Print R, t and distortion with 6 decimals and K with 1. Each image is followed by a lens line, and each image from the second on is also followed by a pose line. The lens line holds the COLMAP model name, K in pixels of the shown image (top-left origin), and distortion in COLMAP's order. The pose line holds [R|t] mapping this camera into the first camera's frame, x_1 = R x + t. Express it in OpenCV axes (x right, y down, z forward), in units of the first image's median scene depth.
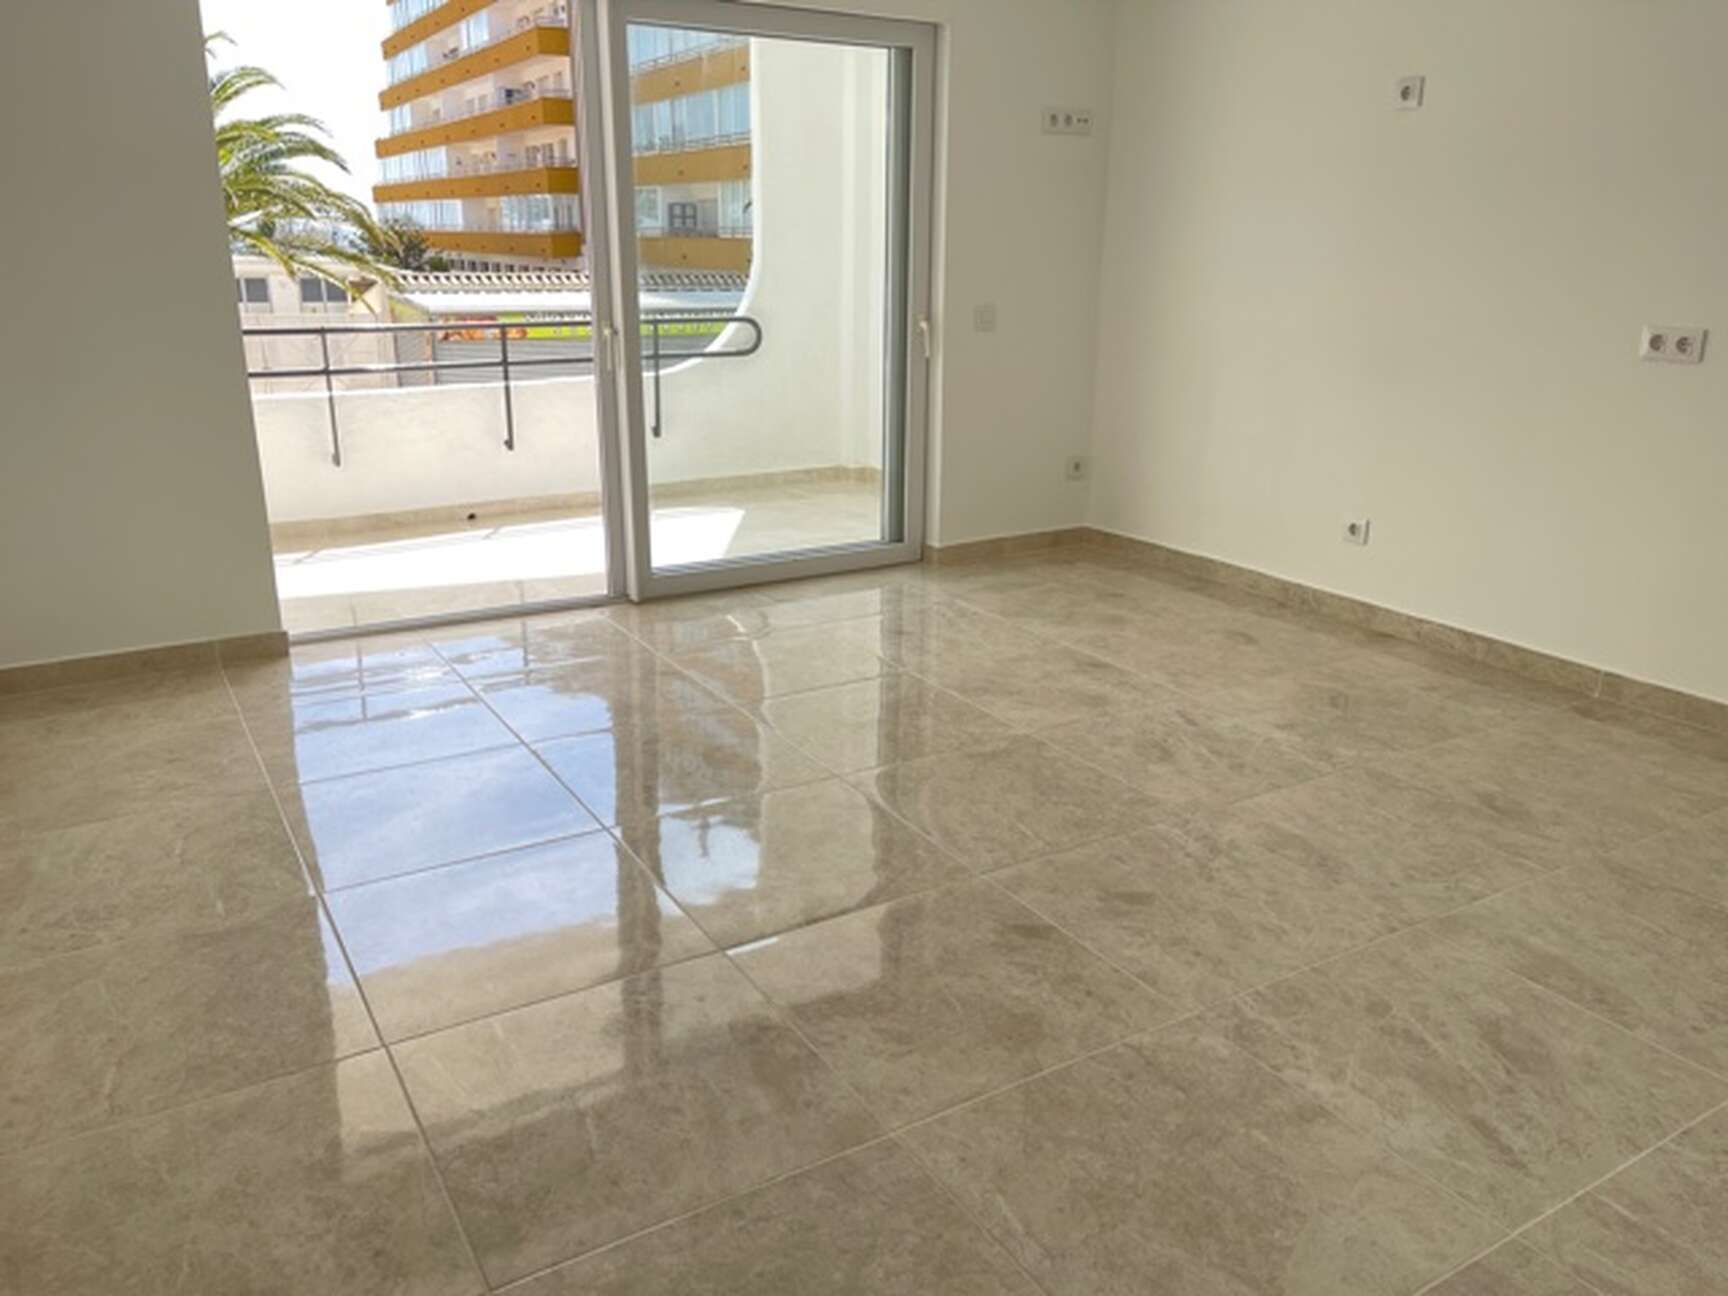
lens RADIAL K [[1304.7, 0, 870.4], [0, 1304.7, 639.6], [0, 0, 1]] dist [0.072453, -0.072688]
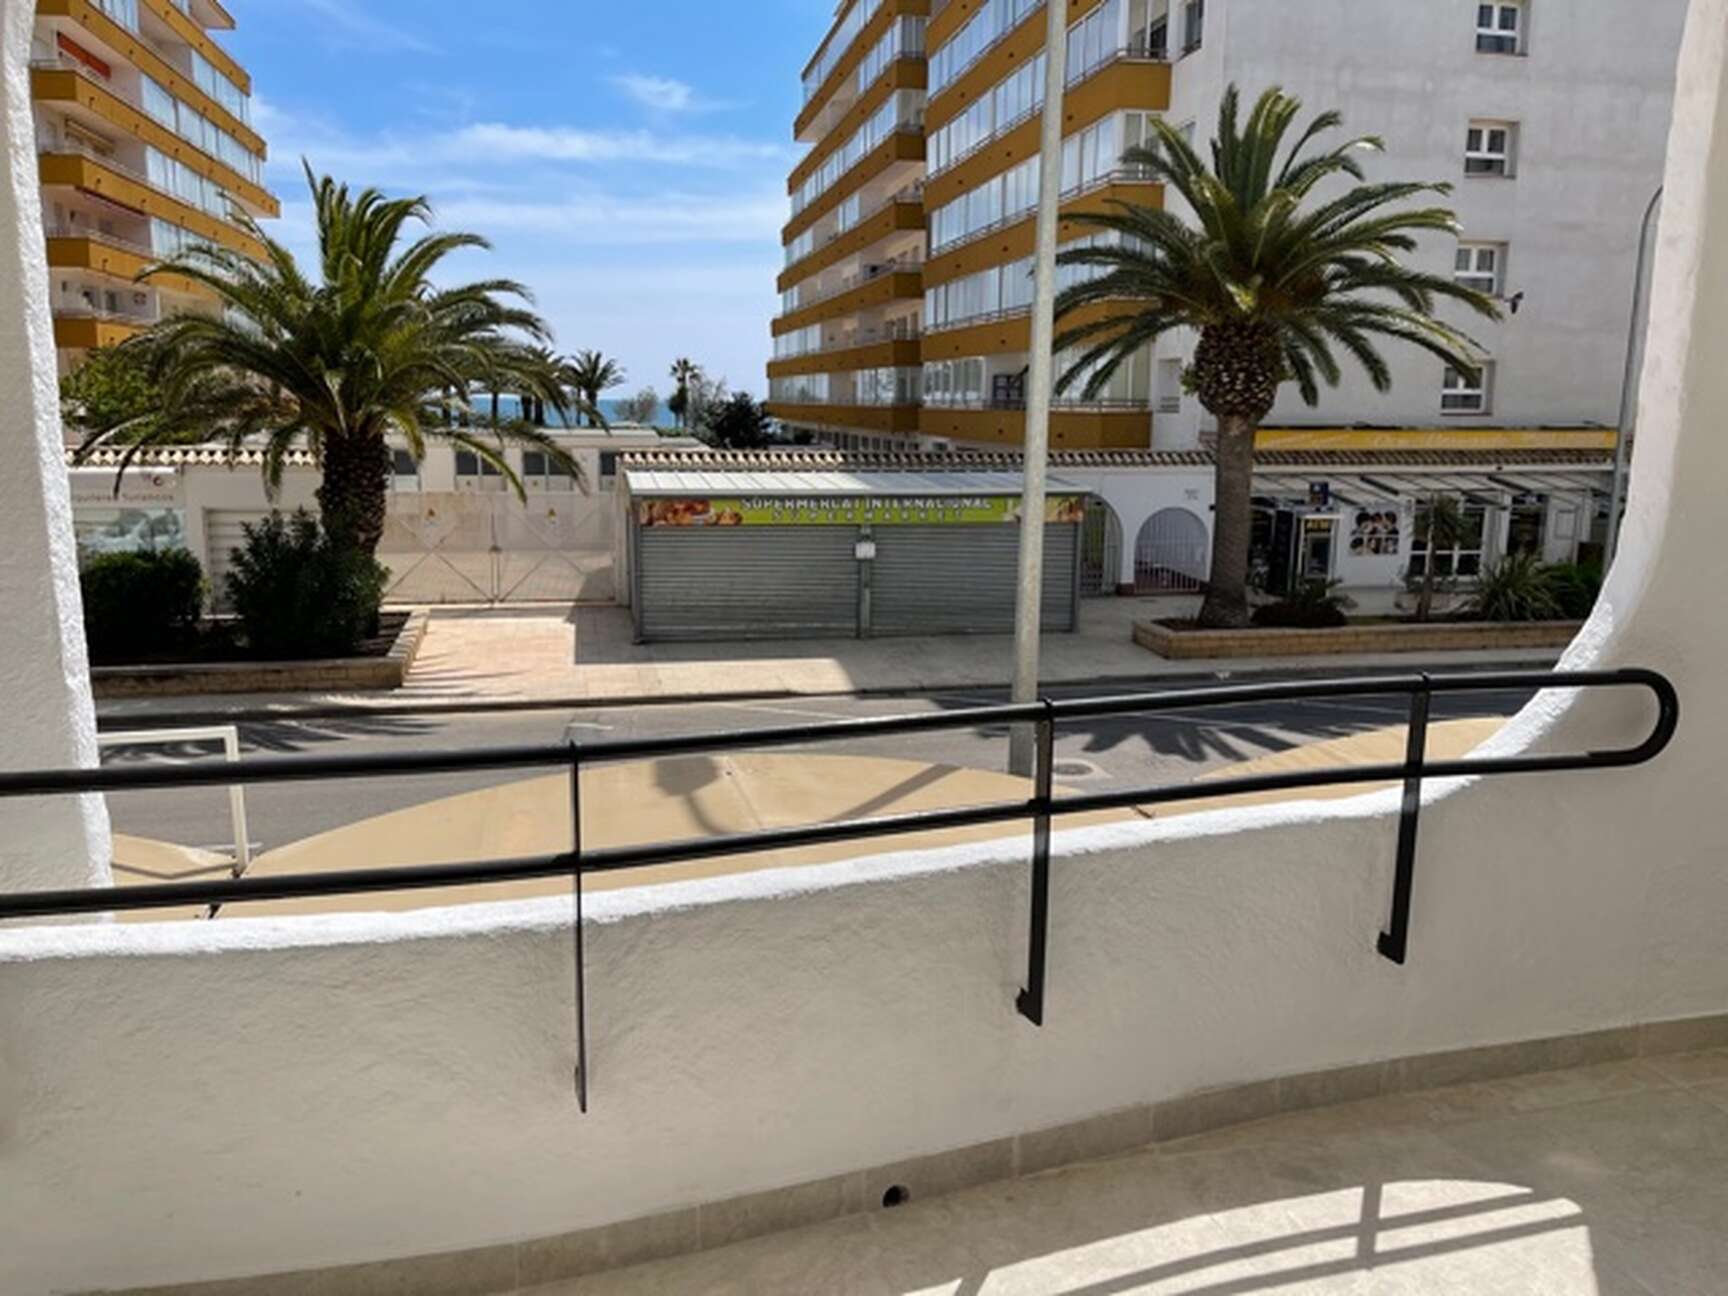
lens RADIAL K [[1306.2, 0, 860.9], [0, 1306.2, 654.6], [0, 0, 1]] dist [0.092996, -0.130722]
pose [[0.950254, 0.059493, -0.305741, 0.554357], [-0.092895, 0.991049, -0.095877, -0.429585], [0.297300, 0.119509, 0.947275, 1.328111]]
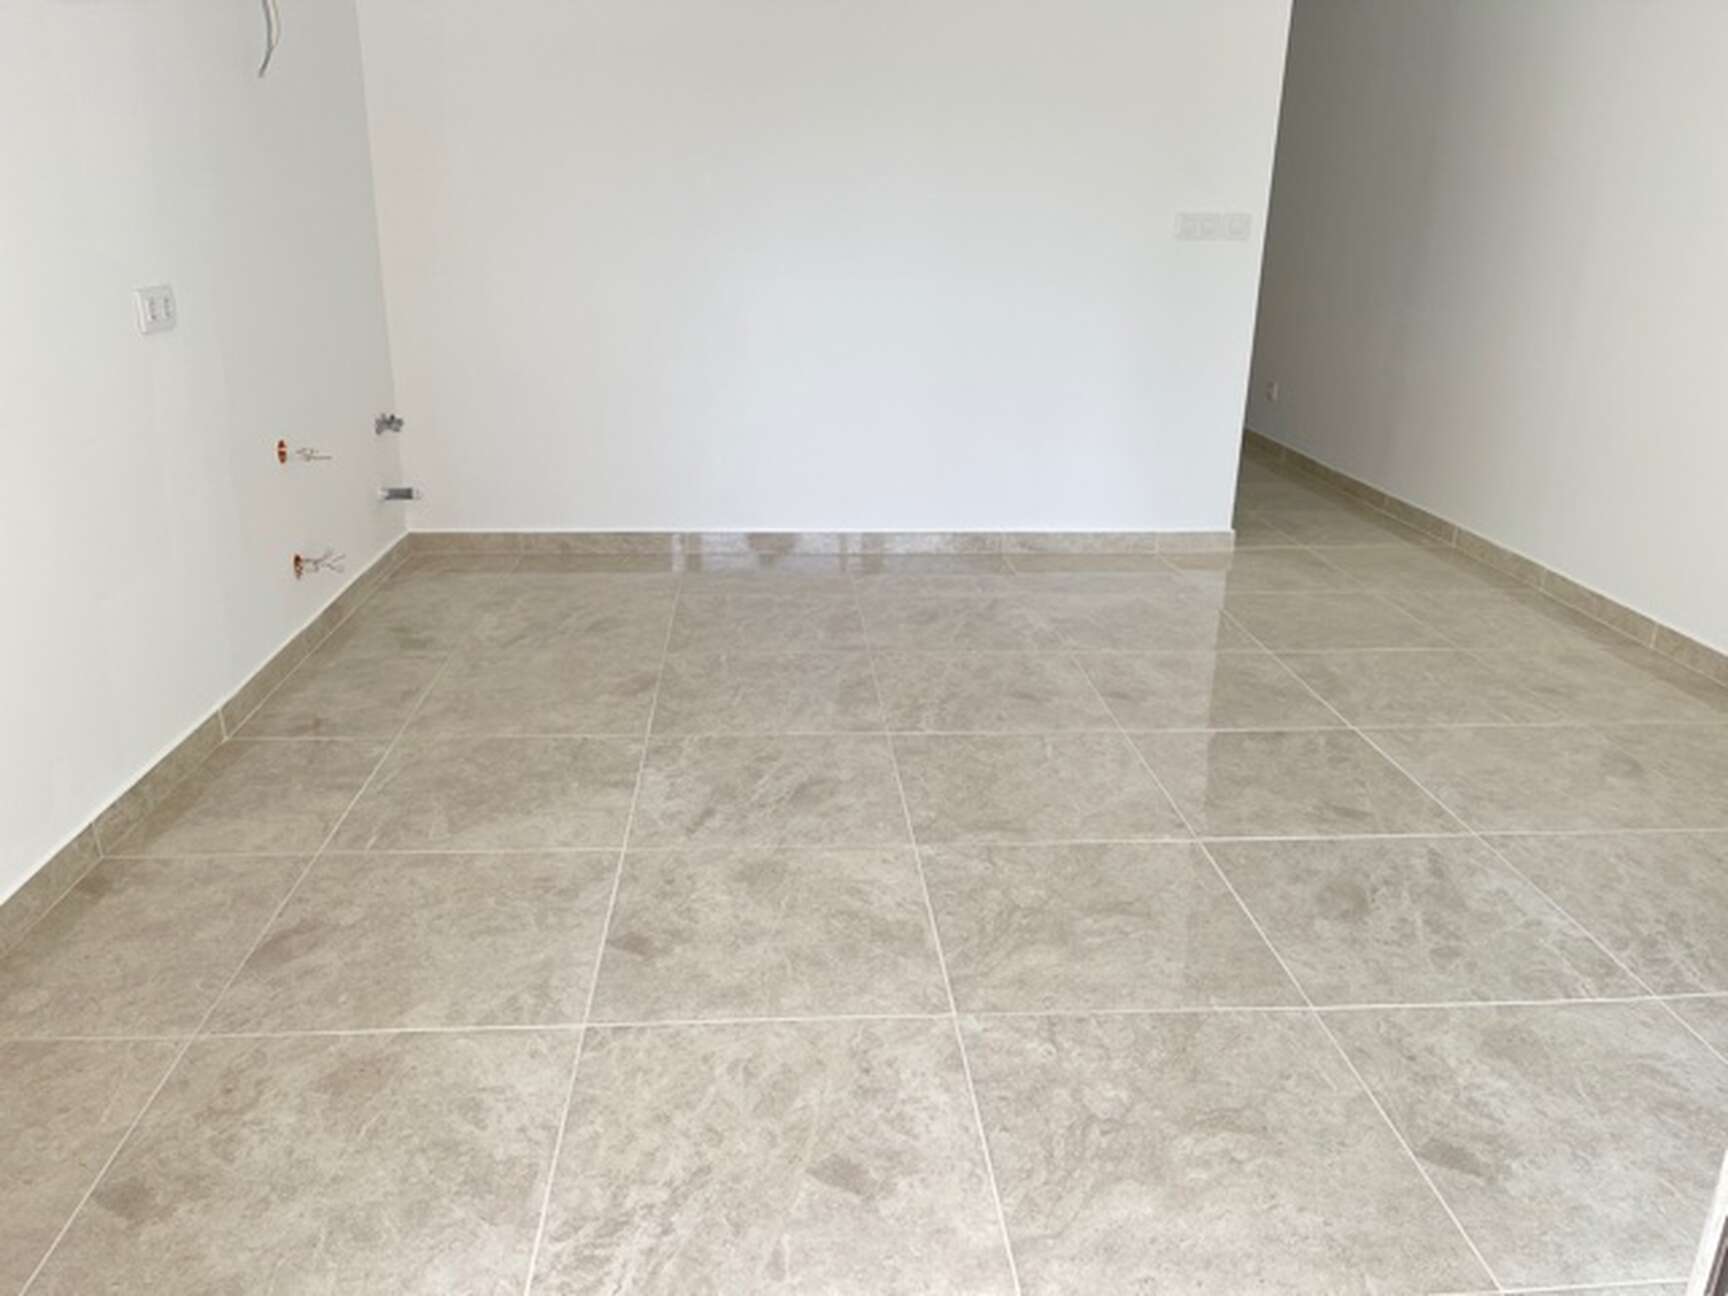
lens RADIAL K [[1308.2, 0, 860.8], [0, 1308.2, 640.5], [0, 0, 1]] dist [0.072128, -0.097410]
pose [[-0.889479, -0.166348, 0.425625, -0.122573], [0.111791, 0.823884, 0.555624, -0.357460], [-0.443092, 0.541797, -0.714231, 1.167251]]
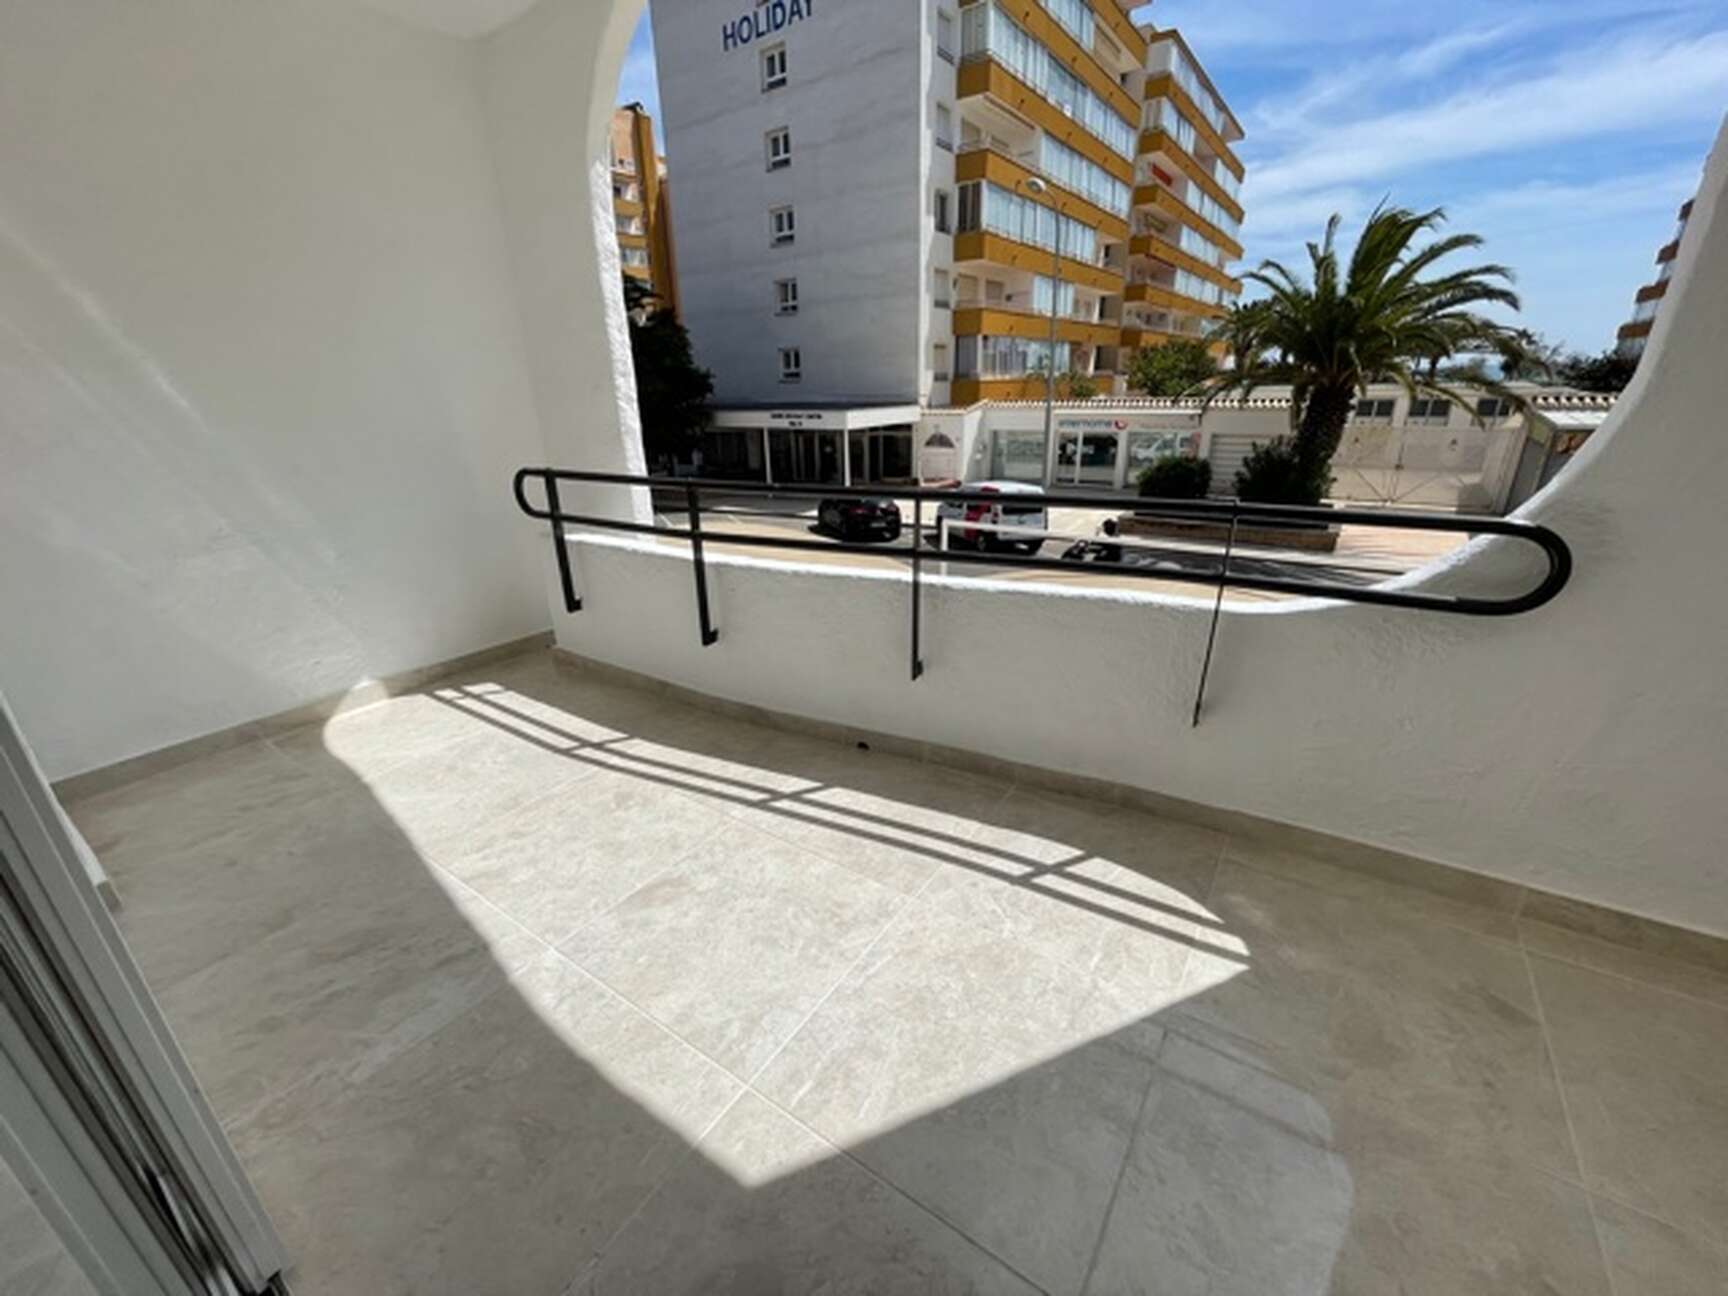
lens RADIAL K [[698.4, 0, 848.0], [0, 698.4, 649.1], [0, 0, 1]] dist [-0.005326, 0.000284]
pose [[0.405499, 0.307032, -0.860989, 0.015747], [-0.237686, 0.944919, 0.225019, -0.316431], [0.882653, 0.113400, 0.456141, 1.114386]]
